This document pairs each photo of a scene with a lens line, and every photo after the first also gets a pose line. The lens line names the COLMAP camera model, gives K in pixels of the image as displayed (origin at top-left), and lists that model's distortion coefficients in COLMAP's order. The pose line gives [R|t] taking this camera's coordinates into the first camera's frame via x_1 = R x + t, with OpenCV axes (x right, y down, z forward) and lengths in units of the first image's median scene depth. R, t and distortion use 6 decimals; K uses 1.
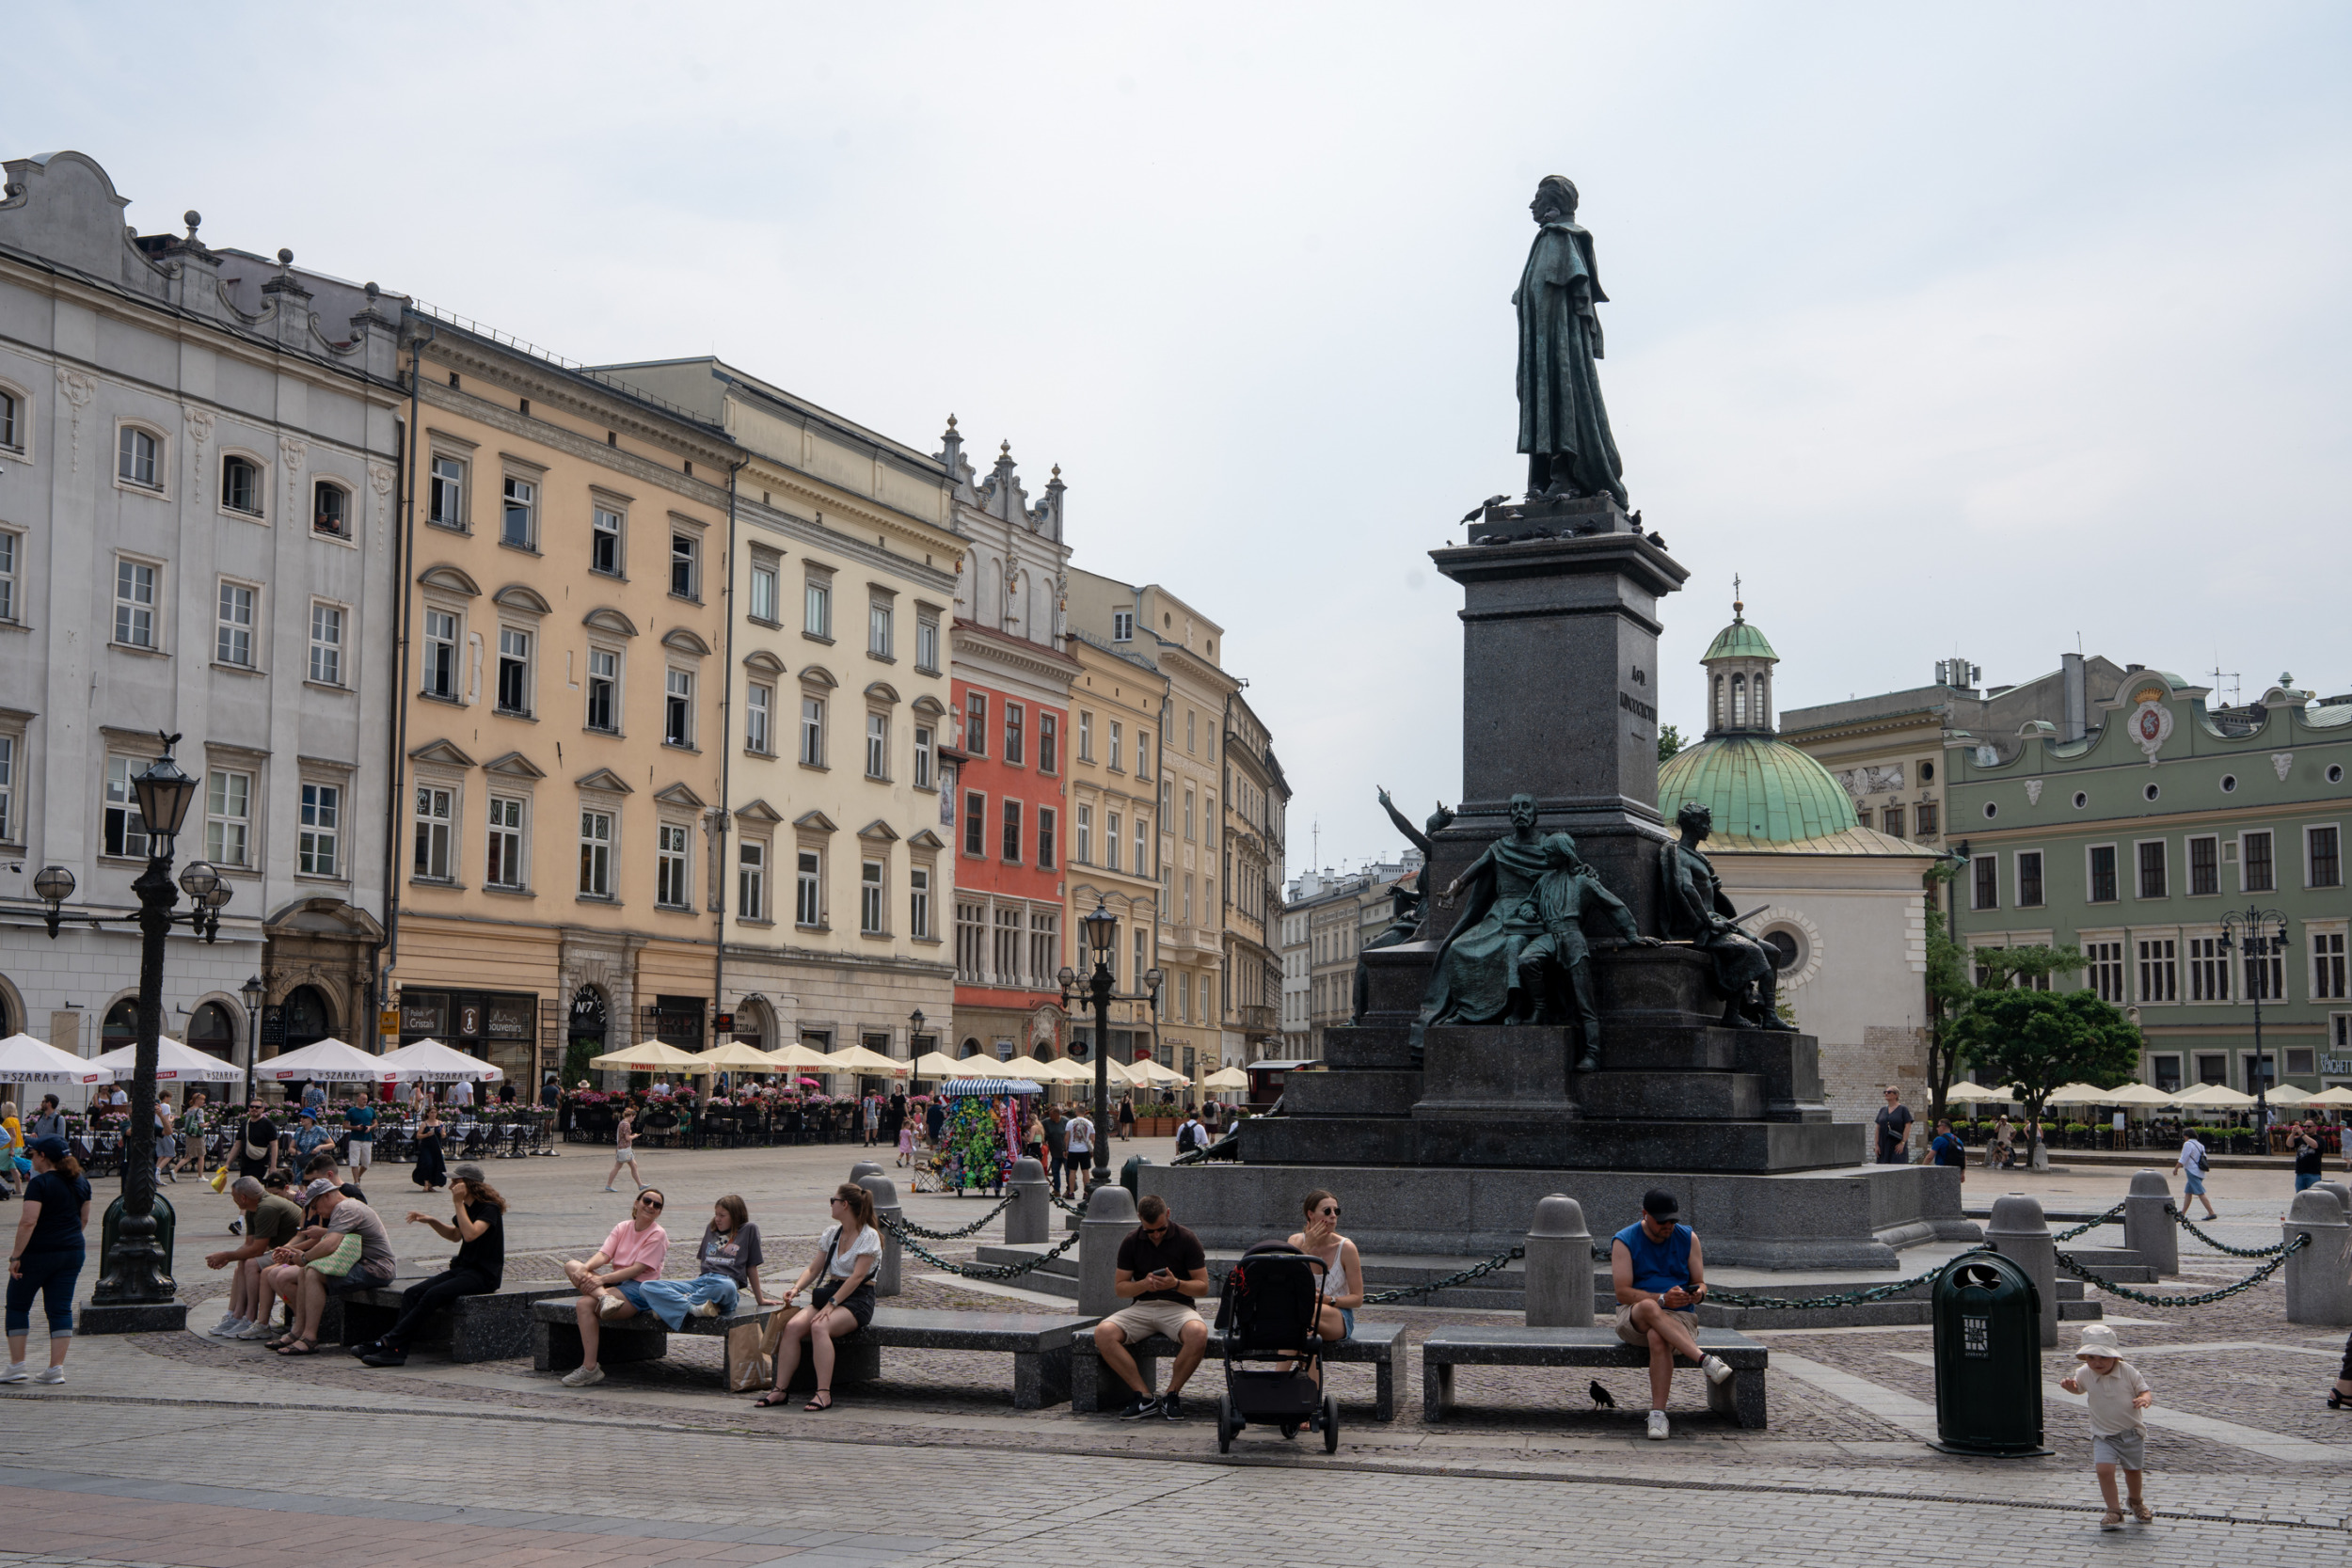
lens RADIAL K [[2766.3, 0, 1176.0], [0, 2766.3, 784.0], [0, 0, 1]] dist [-0.000337, 0.008147]
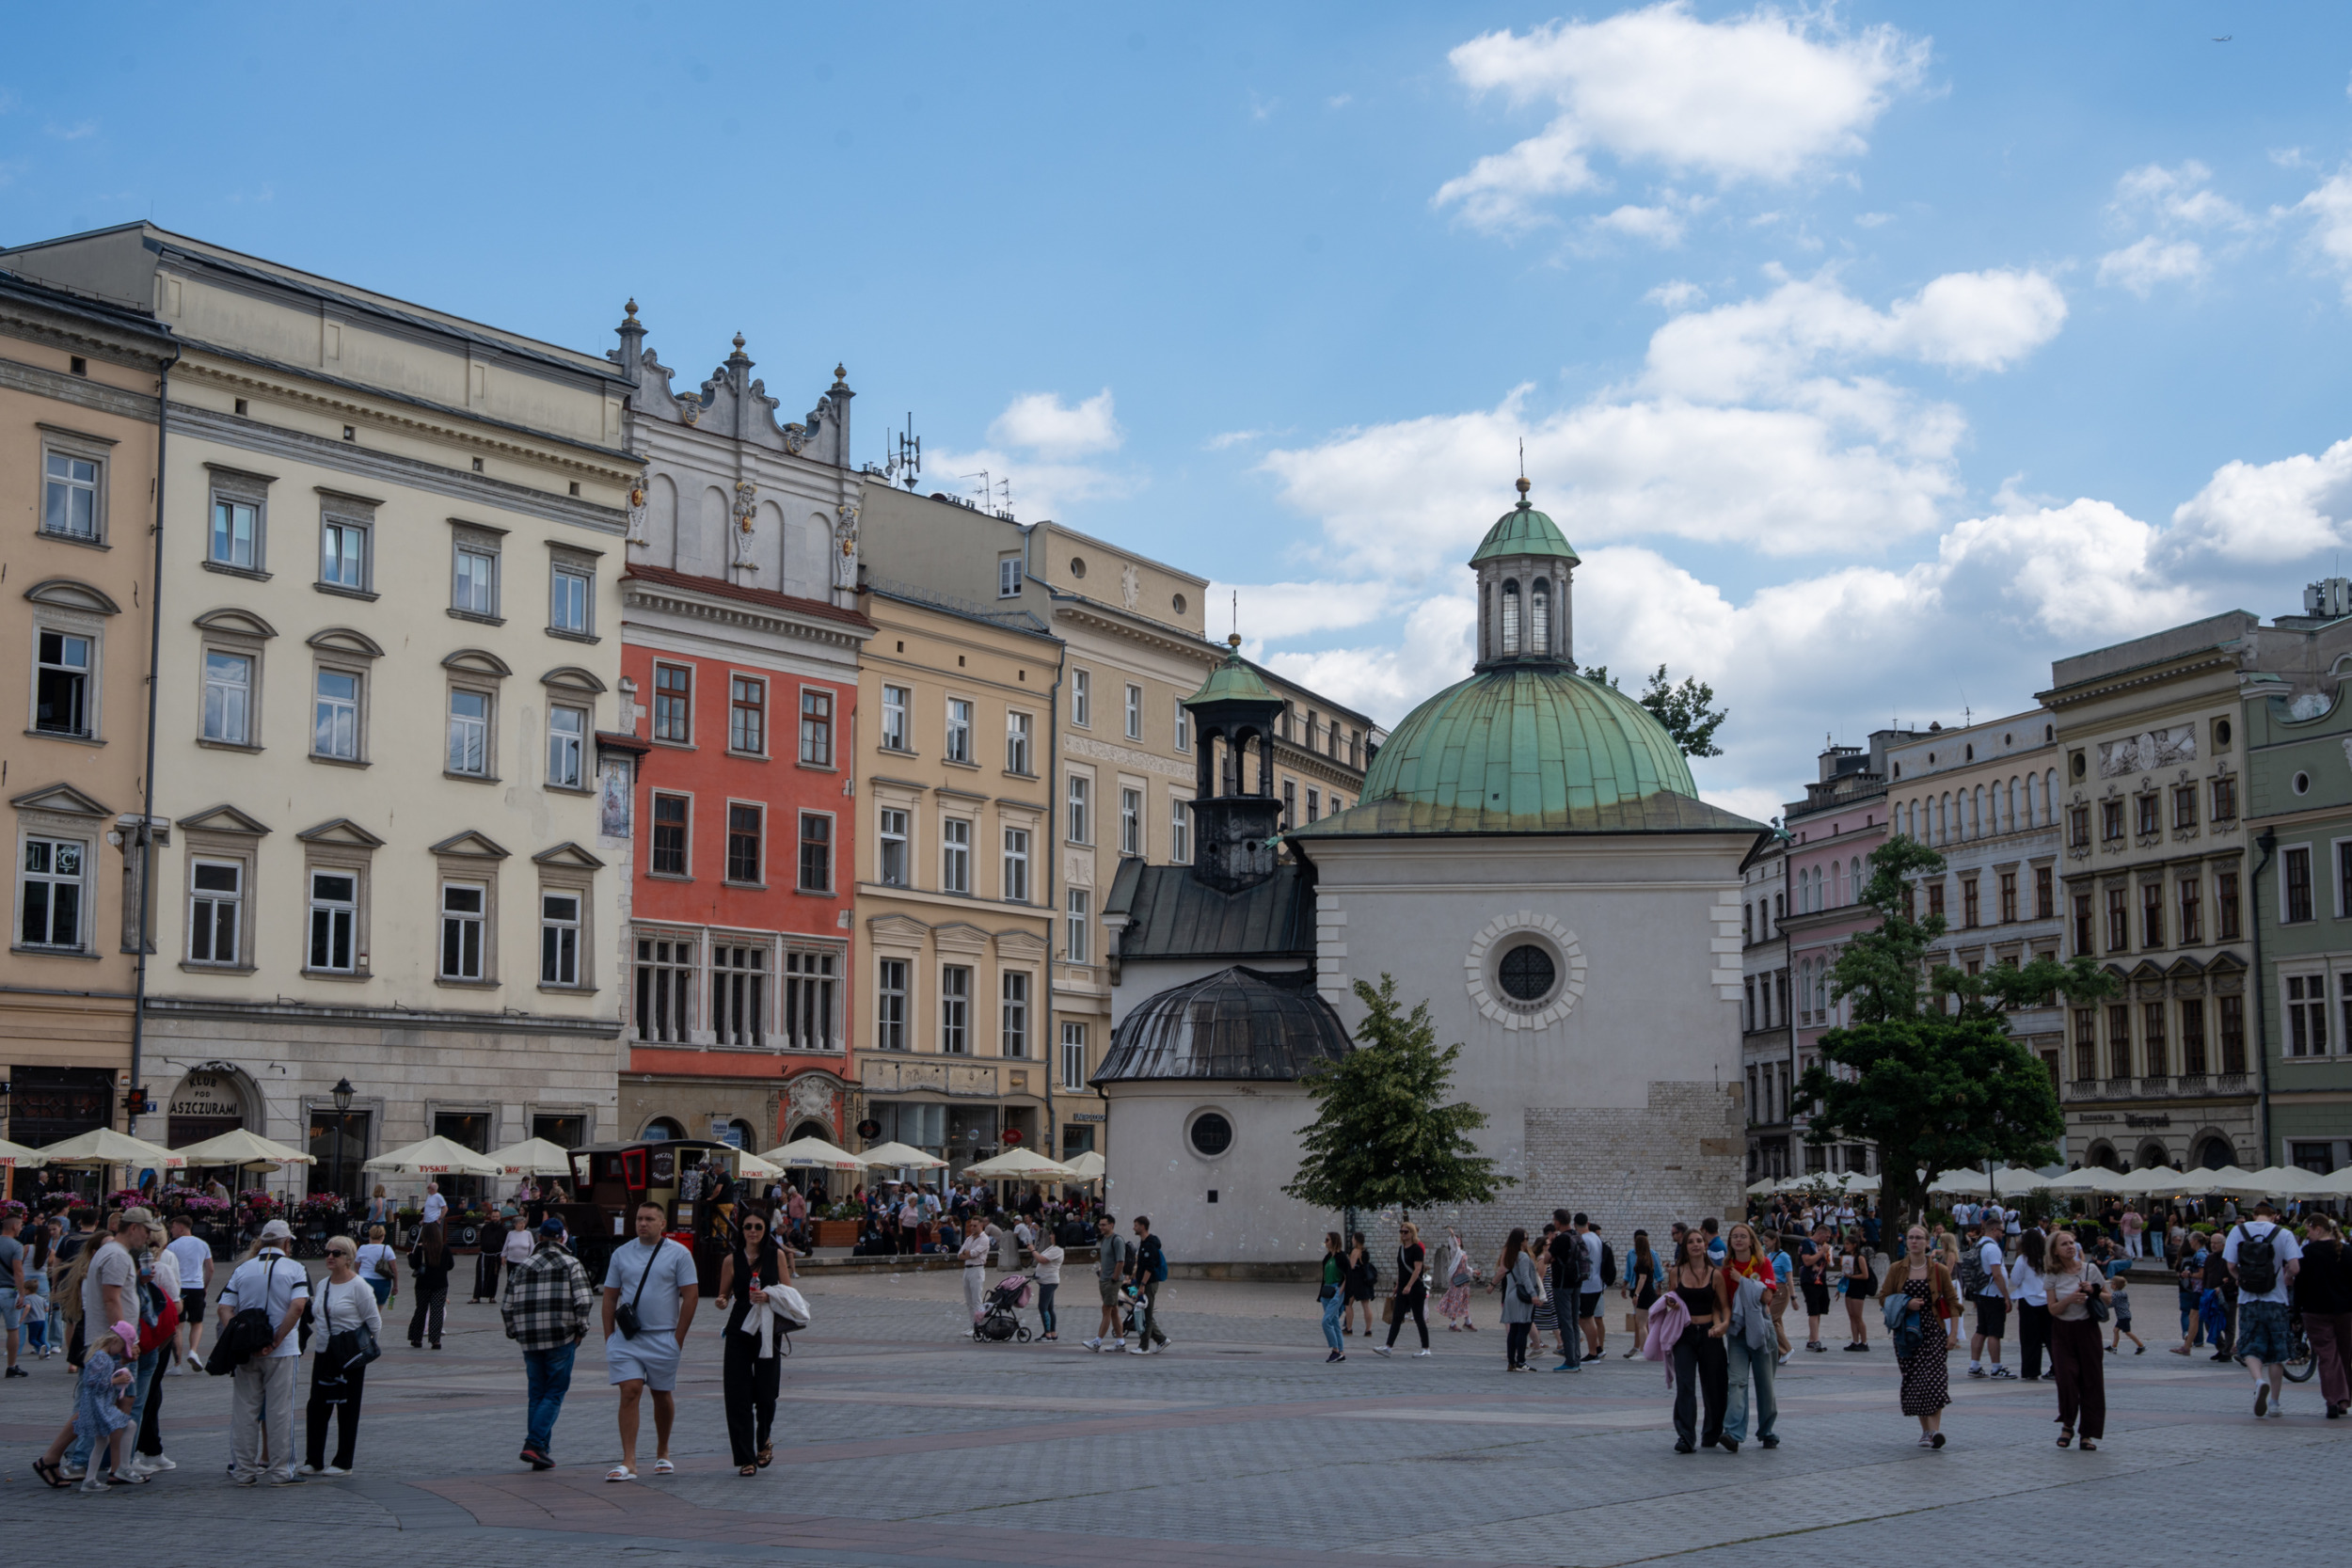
lens RADIAL K [[3232.9, 0, 1176.0], [0, 3232.9, 784.0], [0, 0, 1]] dist [0.020243, 0.798937]
pose [[0.976733, -0.033652, -0.211803, 0.260343], [0.030758, 0.999383, -0.016945, 0.020520], [0.212243, 0.010037, 0.977165, 0.164867]]
